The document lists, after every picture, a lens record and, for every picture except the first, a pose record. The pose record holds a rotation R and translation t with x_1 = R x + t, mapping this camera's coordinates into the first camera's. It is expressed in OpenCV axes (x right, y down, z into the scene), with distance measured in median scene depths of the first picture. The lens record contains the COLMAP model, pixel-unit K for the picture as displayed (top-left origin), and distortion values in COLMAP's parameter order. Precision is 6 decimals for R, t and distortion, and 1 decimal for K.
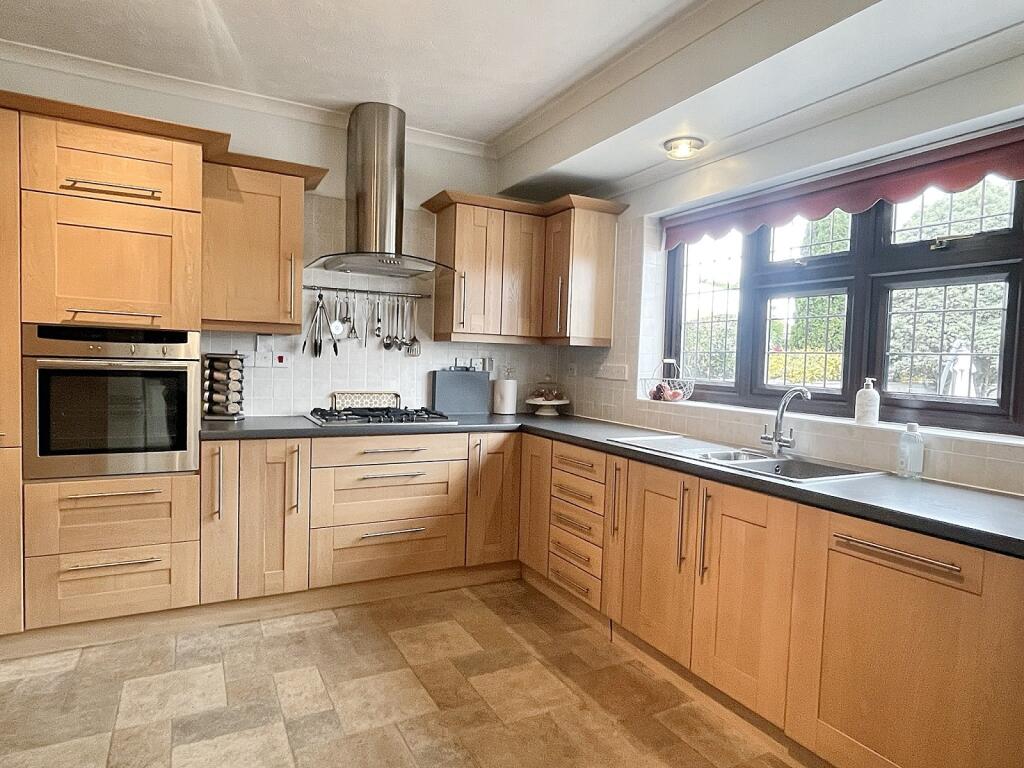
lens RADIAL K [[606.4, 0, 513.9], [0, 606.4, 383.5], [0, 0, 1]] dist [-0.001088, -0.000293]
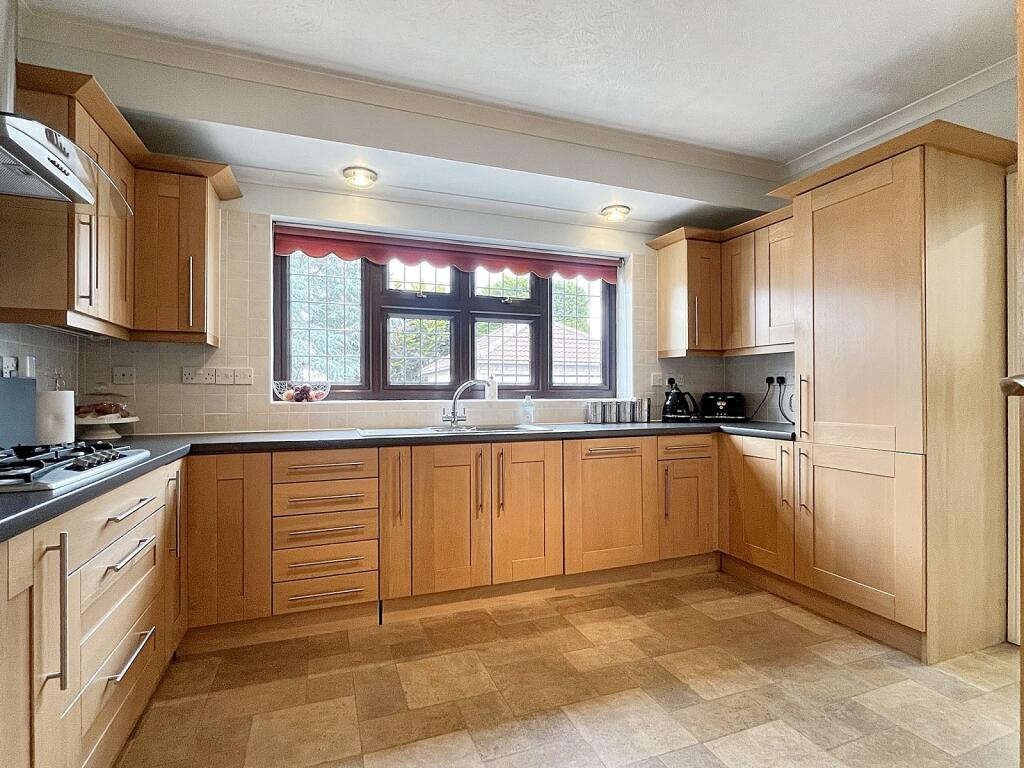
lens RADIAL K [[514.9, 0, 516.6], [0, 514.9, 386.4], [0, 0, 1]] dist [-0.007019, -0.000020]
pose [[0.125257, -0.024514, 0.991821, -0.704752], [0.050713, 0.998546, 0.018276, 0.004477], [-0.990827, 0.048009, 0.126318, 0.642956]]
